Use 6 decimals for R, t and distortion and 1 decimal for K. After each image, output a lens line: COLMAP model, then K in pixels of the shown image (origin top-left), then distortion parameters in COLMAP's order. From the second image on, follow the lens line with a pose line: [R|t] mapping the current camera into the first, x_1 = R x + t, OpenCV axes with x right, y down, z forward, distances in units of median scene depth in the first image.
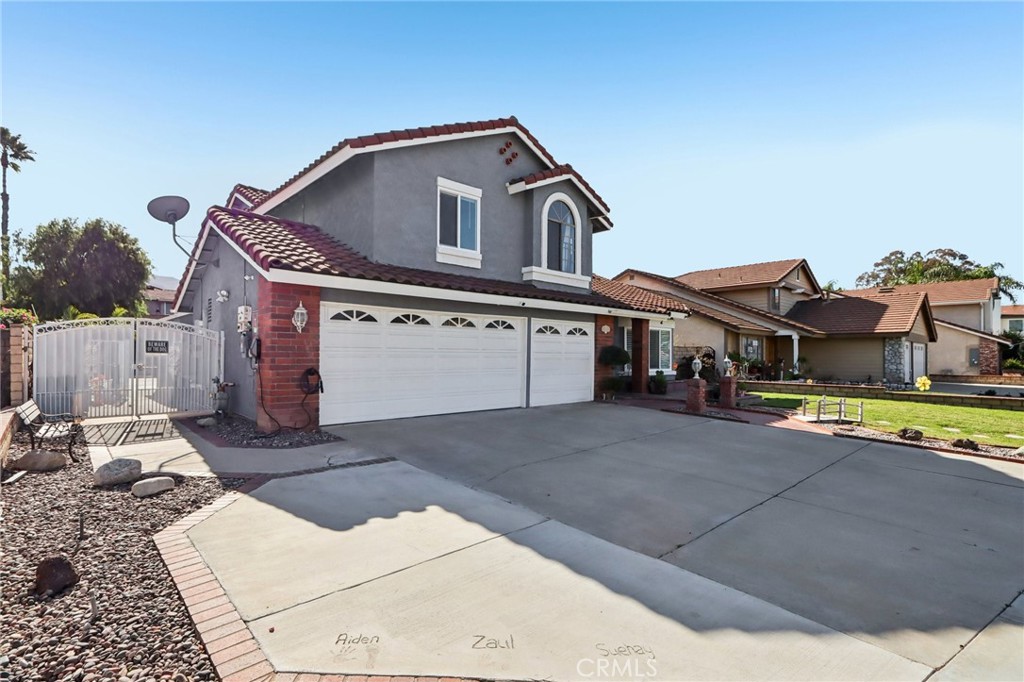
lens RADIAL K [[473.9, 0, 514.9], [0, 473.9, 349.9], [0, 0, 1]] dist [-0.003179, -0.000246]
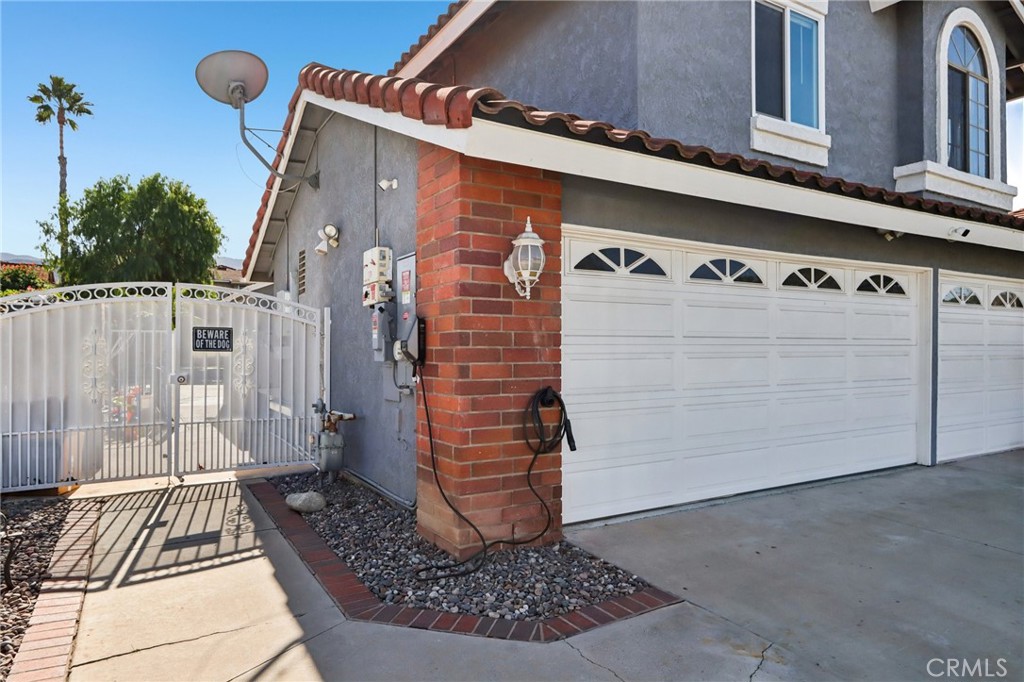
lens RADIAL K [[620.0, 0, 531.3], [0, 620.0, 338.2], [0, 0, 1]] dist [-0.023386, 0.041599]
pose [[0.980656, -0.009809, -0.195493, -0.260708], [0.008647, 0.999939, -0.006801, -0.000077], [0.195548, 0.004979, 0.980681, 0.372348]]
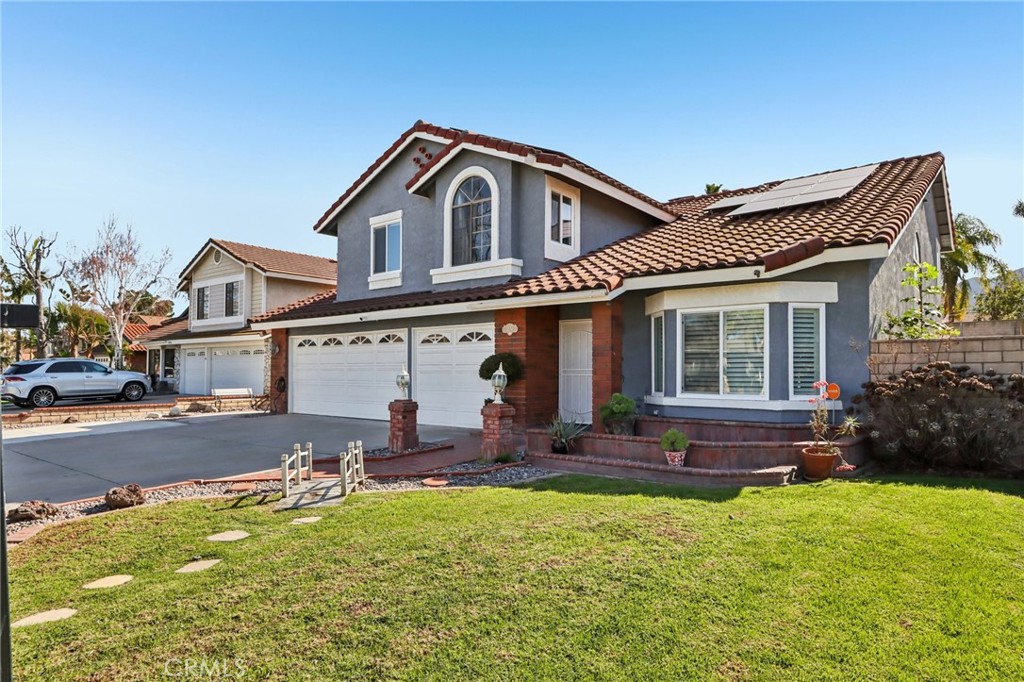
lens RADIAL K [[601.7, 0, 510.7], [0, 601.7, 366.3], [0, 0, 1]] dist [-0.001094, -0.000117]
pose [[0.160160, -0.028615, -0.986676, 1.364473], [0.000072, 0.999580, -0.028977, 0.046588], [0.987091, 0.004570, 0.160095, 1.111389]]
